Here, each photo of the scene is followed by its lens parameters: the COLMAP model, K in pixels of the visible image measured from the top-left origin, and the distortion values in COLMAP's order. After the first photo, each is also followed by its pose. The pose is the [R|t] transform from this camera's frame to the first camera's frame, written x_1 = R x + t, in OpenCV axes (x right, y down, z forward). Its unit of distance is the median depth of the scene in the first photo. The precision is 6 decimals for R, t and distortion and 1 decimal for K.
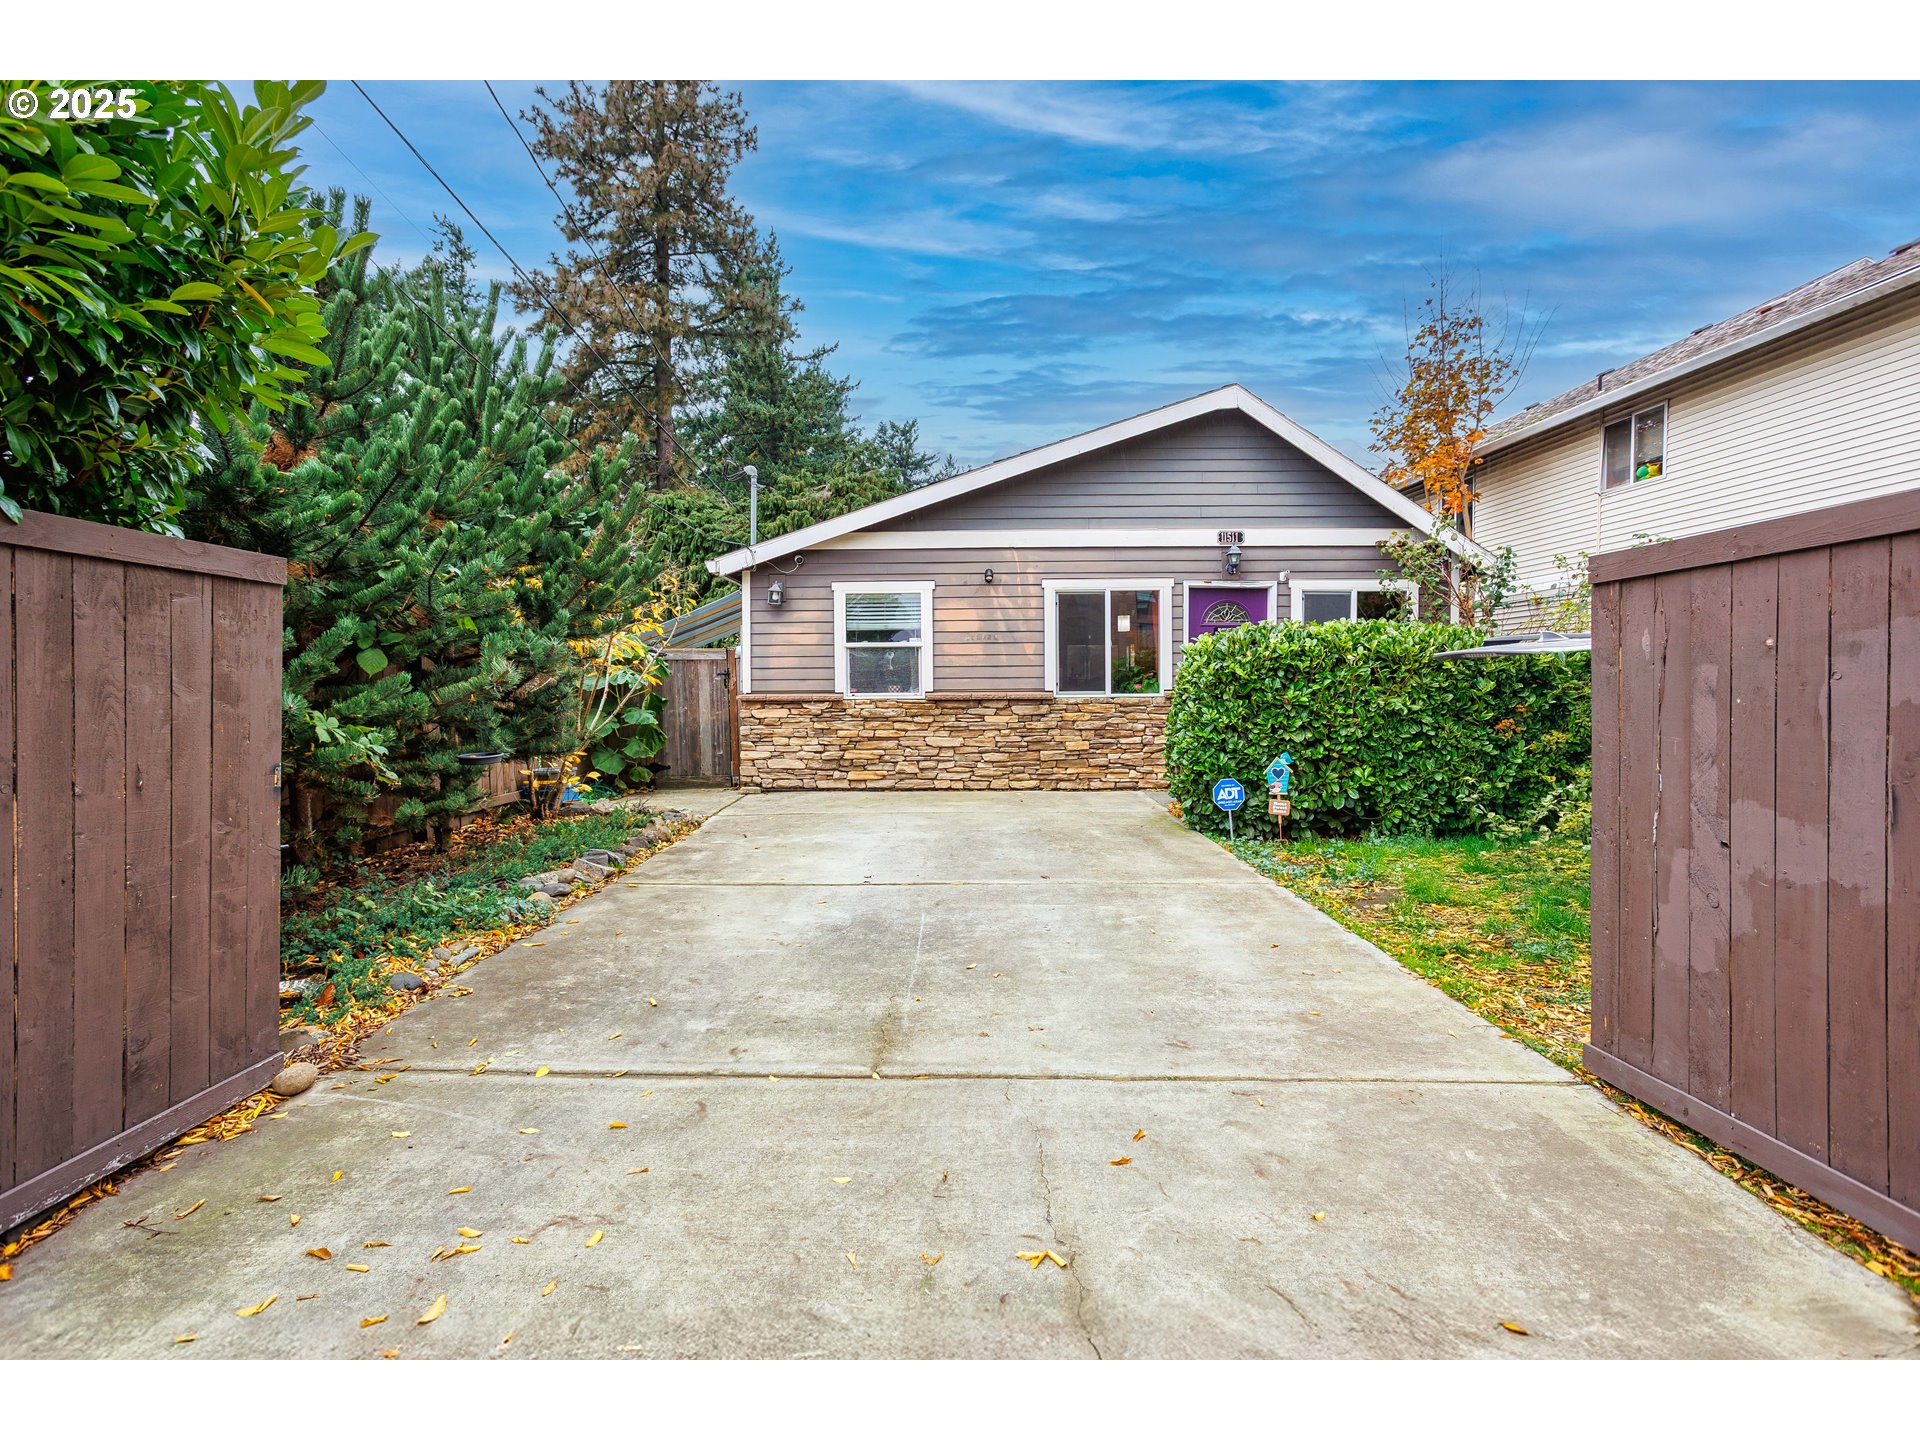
lens RADIAL K [[945.9, 0, 945.9], [0, 945.9, 727.0], [0, 0, 1]] dist [-0.044135, 0.025105]
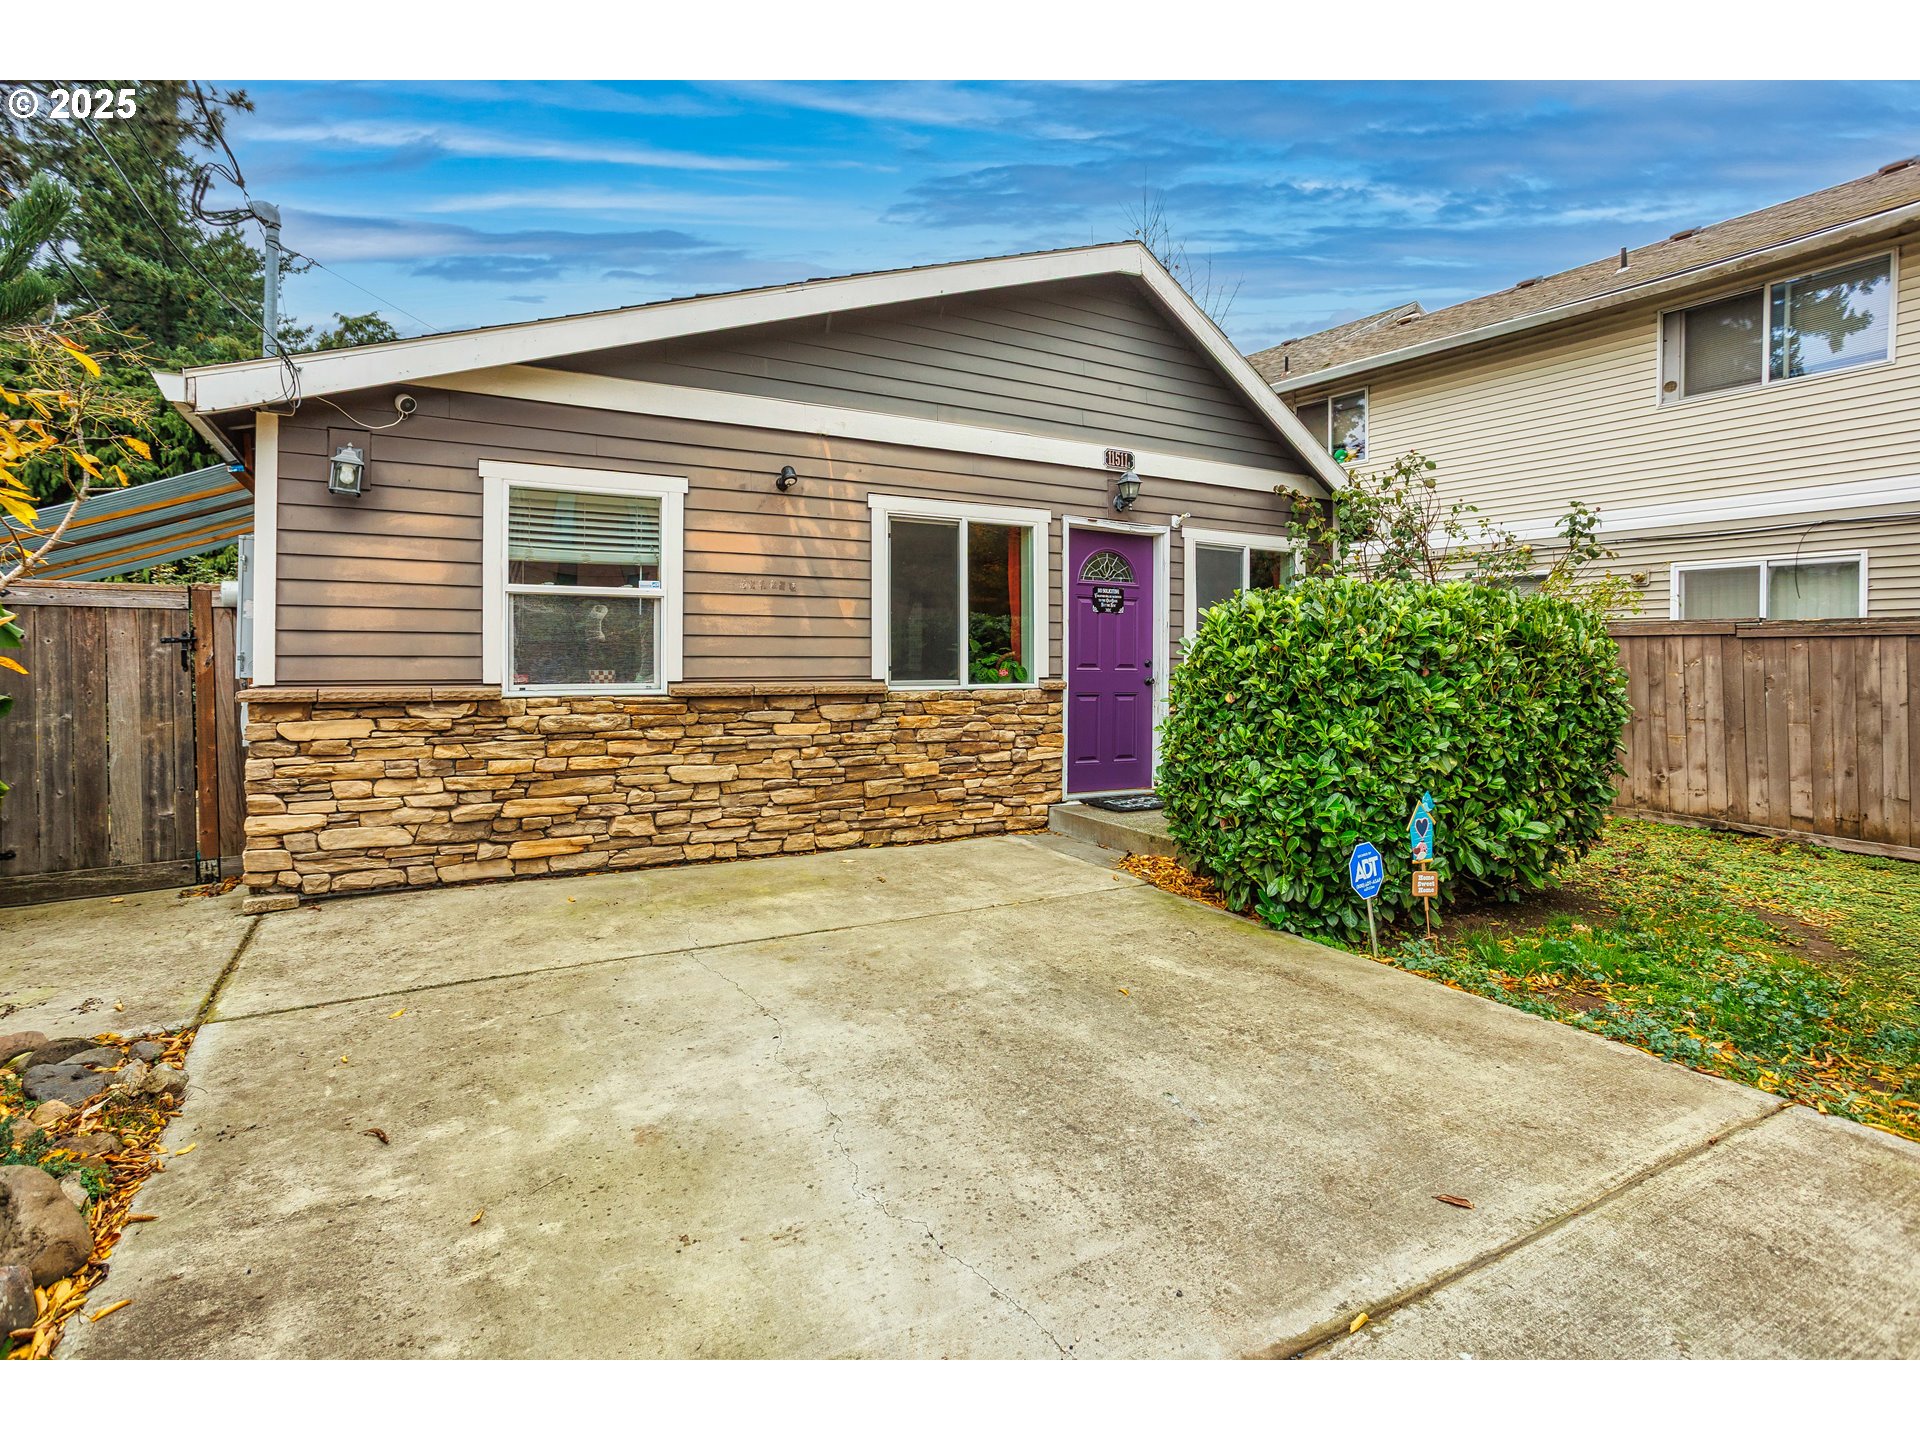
lens RADIAL K [[945.9, 0, 952.1], [0, 945.9, 665.1], [0, 0, 1]] dist [-0.044135, 0.025105]
pose [[0.859806, 0.006300, 0.510582, -0.156664], [0.010084, 0.999519, -0.029313, -0.029491], [-0.510521, 0.030352, 0.859329, 0.459345]]
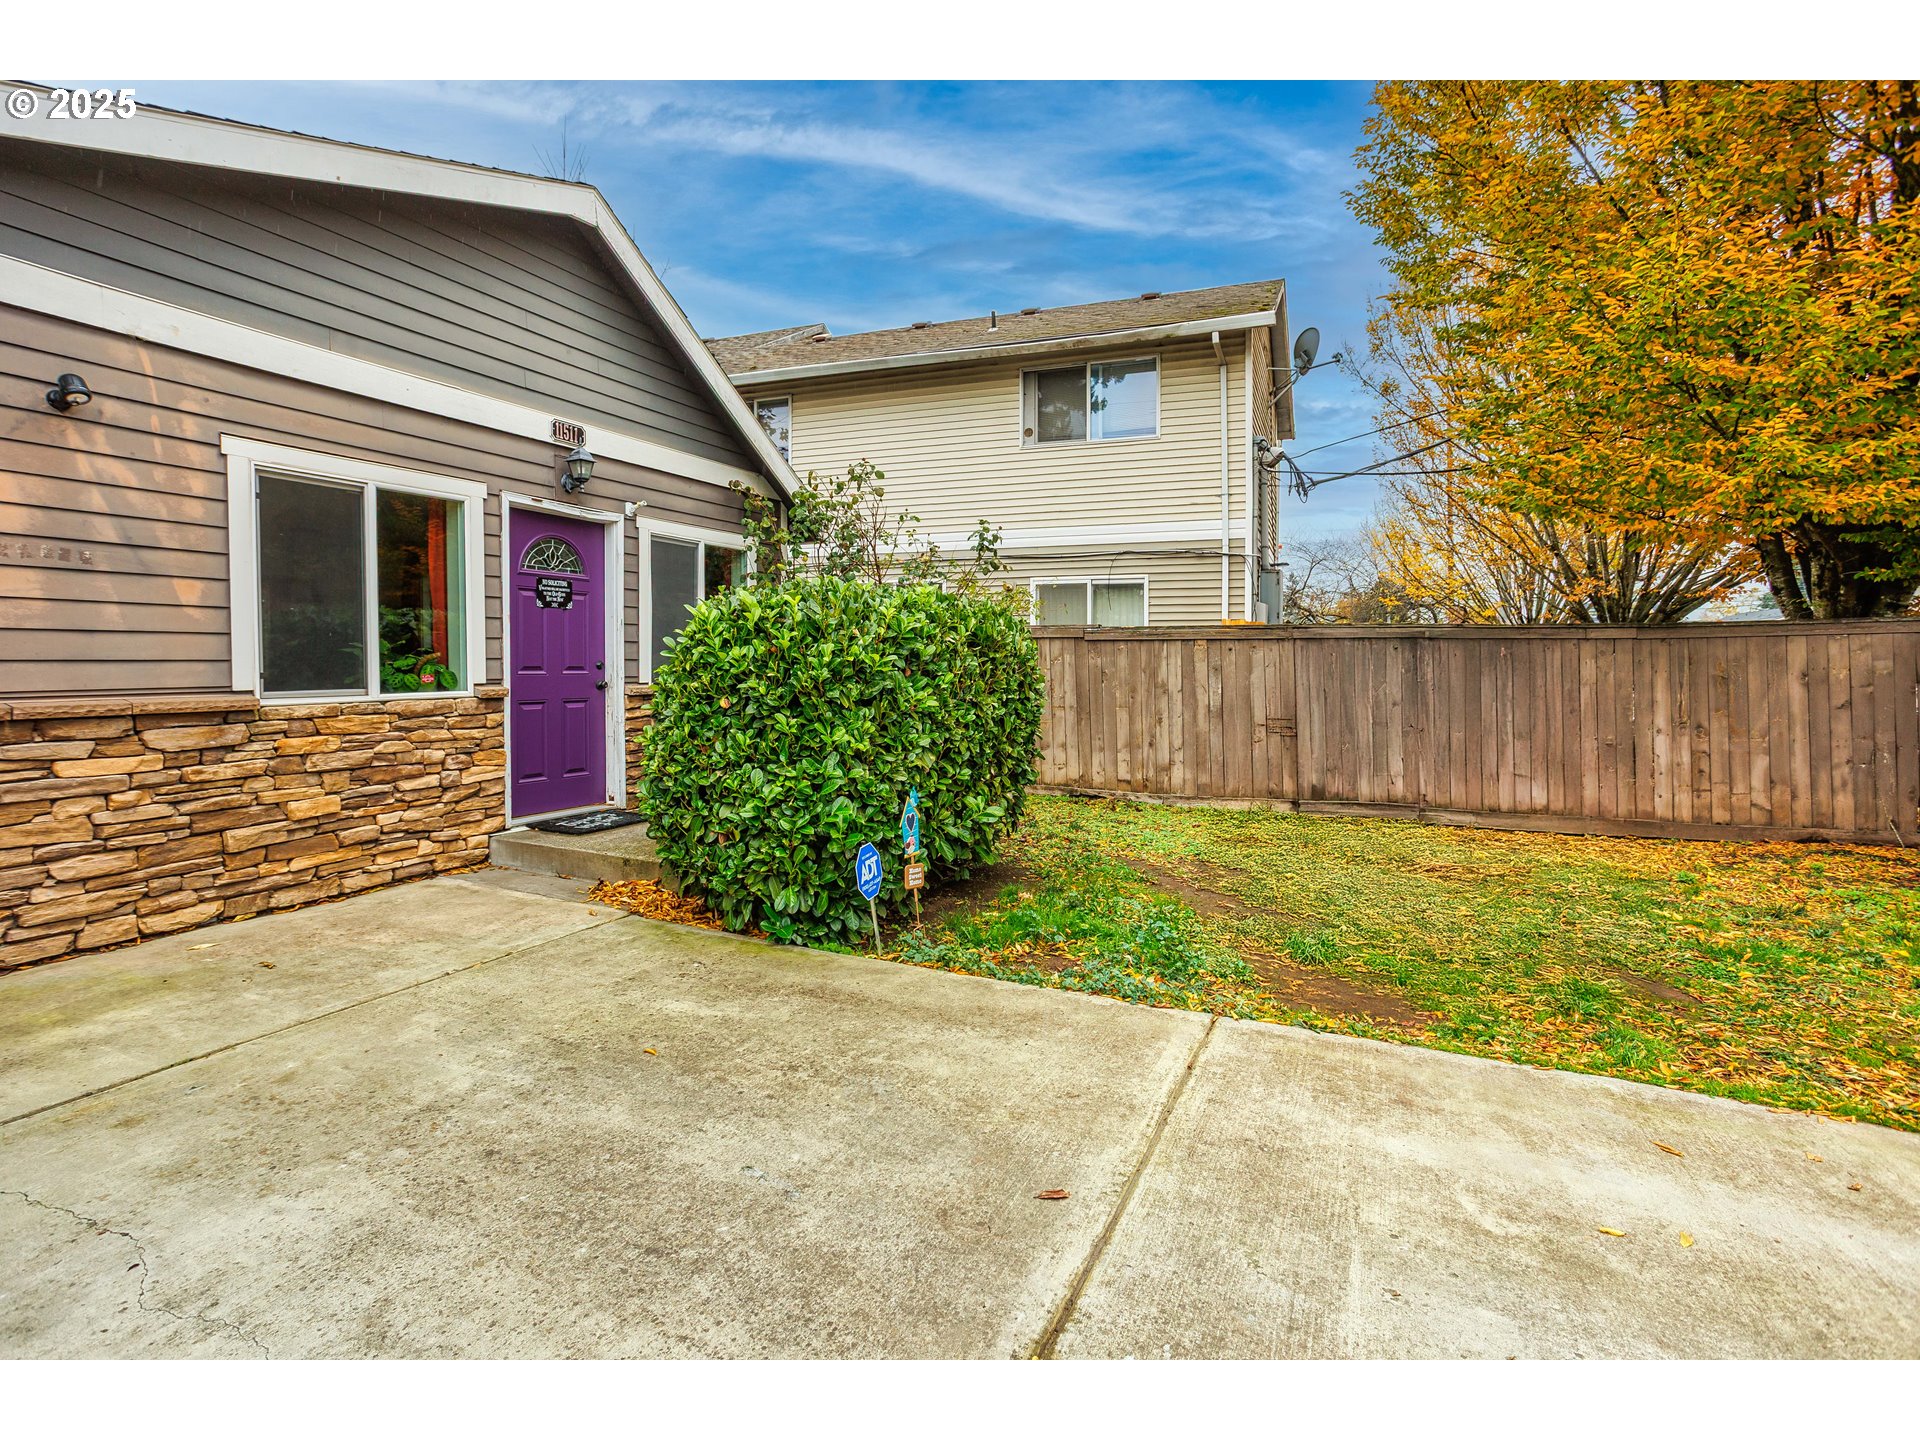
lens RADIAL K [[945.9, 0, 951.8], [0, 945.9, 680.5], [0, 0, 1]] dist [-0.044135, 0.025105]
pose [[0.398238, -0.014946, 0.917160, -0.155651], [0.032773, 0.999461, 0.002057, -0.033295], [-0.916697, 0.029239, 0.398513, 0.524573]]
